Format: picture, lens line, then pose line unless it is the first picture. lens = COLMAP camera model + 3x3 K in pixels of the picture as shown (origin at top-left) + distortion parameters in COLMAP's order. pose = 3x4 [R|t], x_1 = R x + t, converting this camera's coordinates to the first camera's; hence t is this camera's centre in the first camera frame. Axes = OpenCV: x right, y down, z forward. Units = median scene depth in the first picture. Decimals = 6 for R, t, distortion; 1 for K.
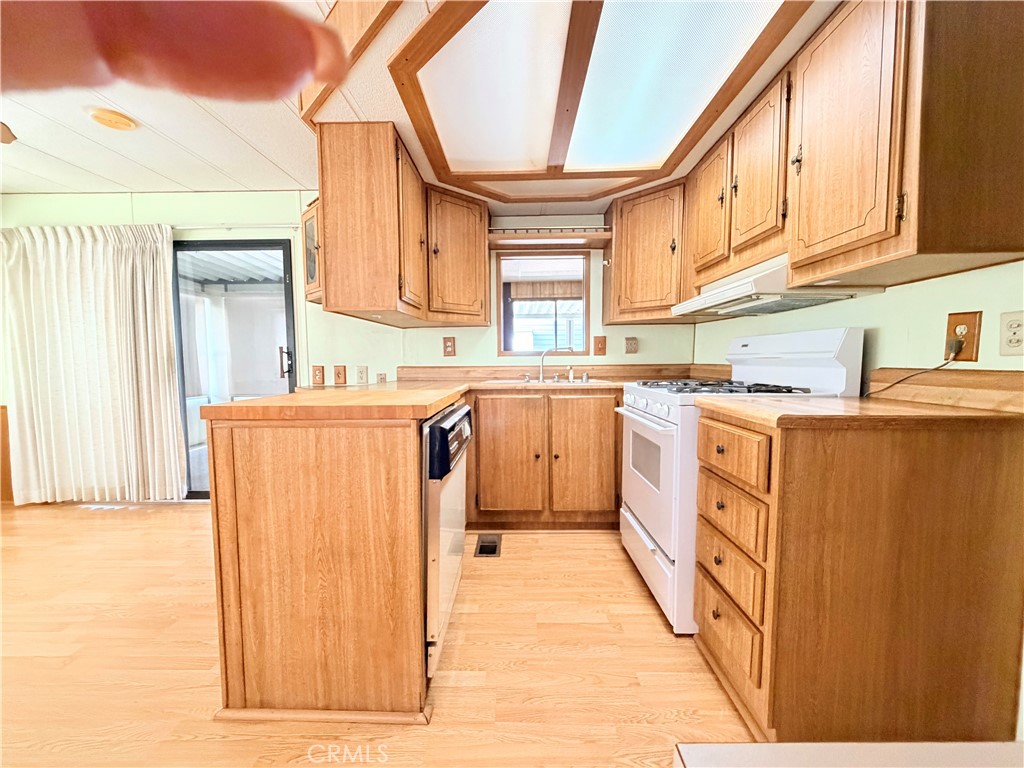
lens RADIAL K [[410.3, 0, 508.9], [0, 410.3, 385.4], [0, 0, 1]] dist [0.000654, -0.000057]
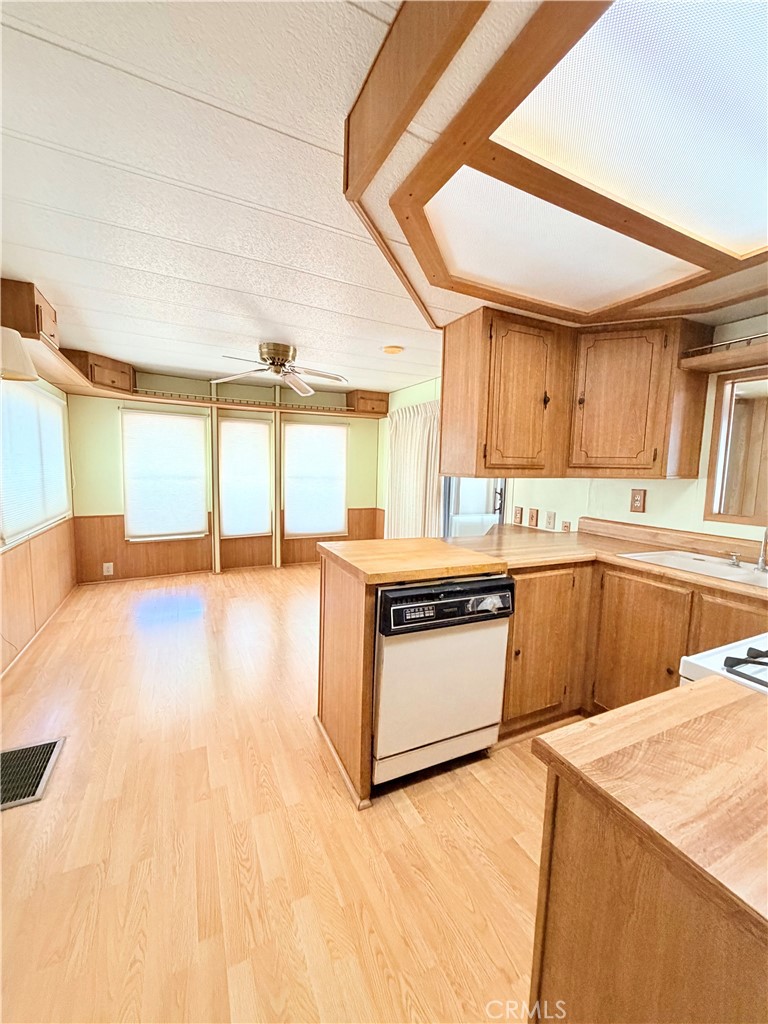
lens RADIAL K [[410.3, 0, 384.2], [0, 410.3, 509.4], [0, 0, 1]] dist [0.000654, -0.000057]
pose [[0.455931, 0.110794, -0.883092, 0.369161], [-0.086556, 0.993038, 0.079900, -0.103466], [0.885796, 0.040008, 0.462346, 0.172297]]
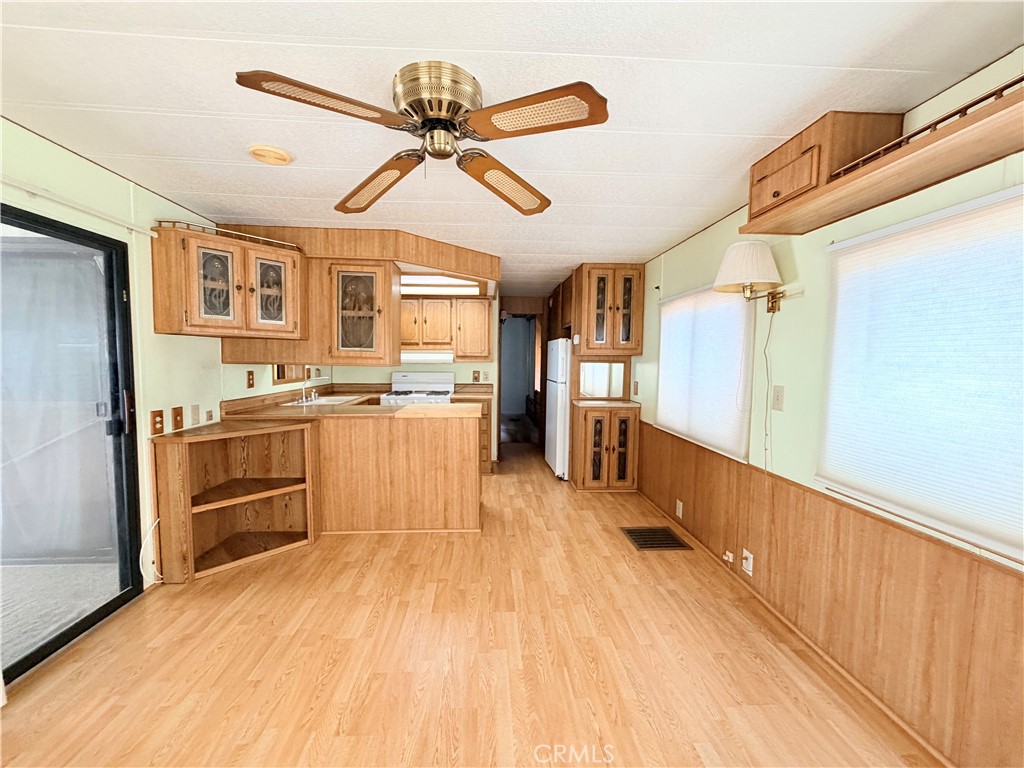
lens RADIAL K [[410.3, 0, 508.9], [0, 410.3, 385.4], [0, 0, 1]] dist [0.000654, -0.000057]
pose [[-0.075080, -0.058704, 0.995448, -1.370274], [0.054846, 0.996511, 0.062903, -0.114670], [-0.995668, 0.059319, -0.071599, 0.397771]]
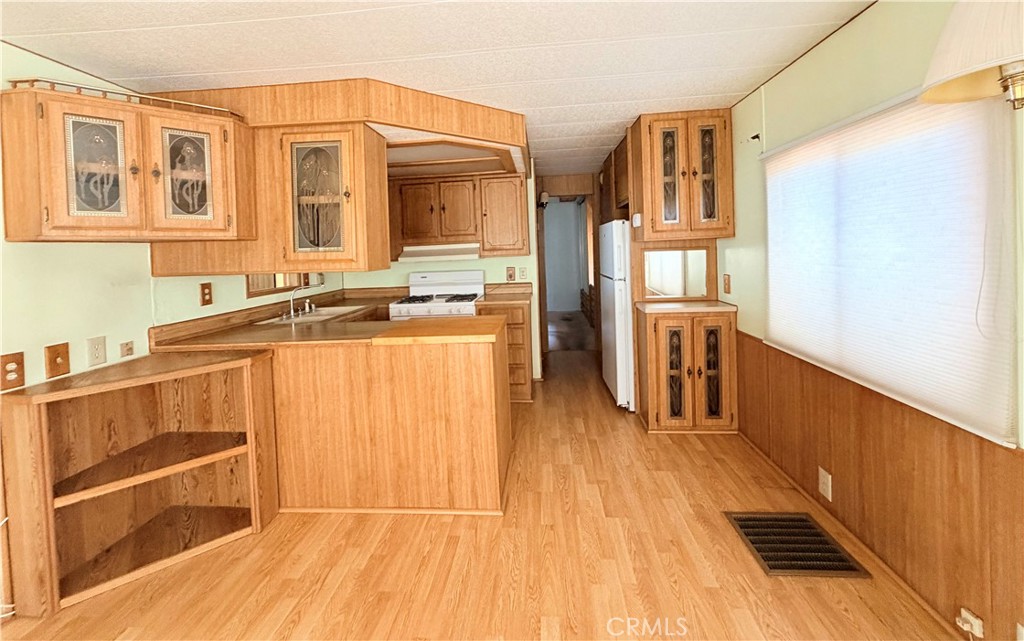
lens RADIAL K [[409.6, 0, 509.3], [0, 409.6, 259.2], [0, 0, 1]] dist [0.000328, 0.000456]
pose [[0.064637, -0.017613, 0.997753, -1.011092], [0.101546, 0.994770, 0.010982, -0.117271], [-0.992729, 0.100608, 0.066088, 0.312887]]
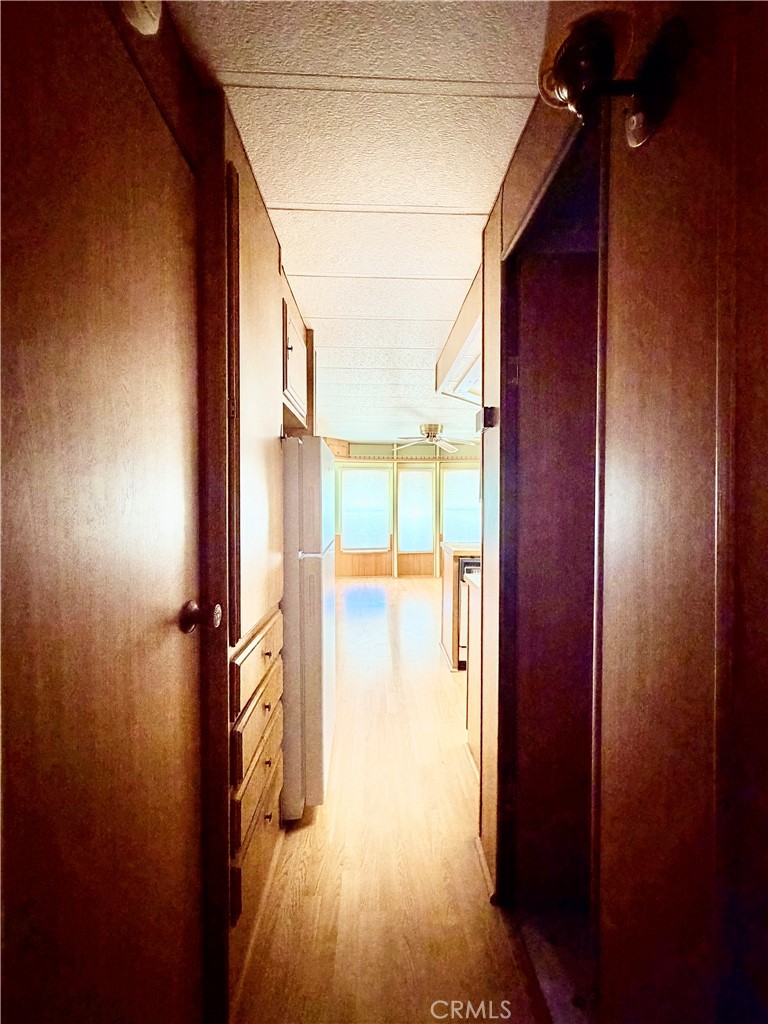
lens RADIAL K [[410.3, 0, 384.2], [0, 410.3, 509.4], [0, 0, 1]] dist [0.000654, -0.000057]
pose [[0.043035, 0.029561, -0.998636, 0.972396], [-0.066741, 0.997414, 0.026649, -0.103965], [0.996842, 0.065503, 0.044897, 0.158140]]
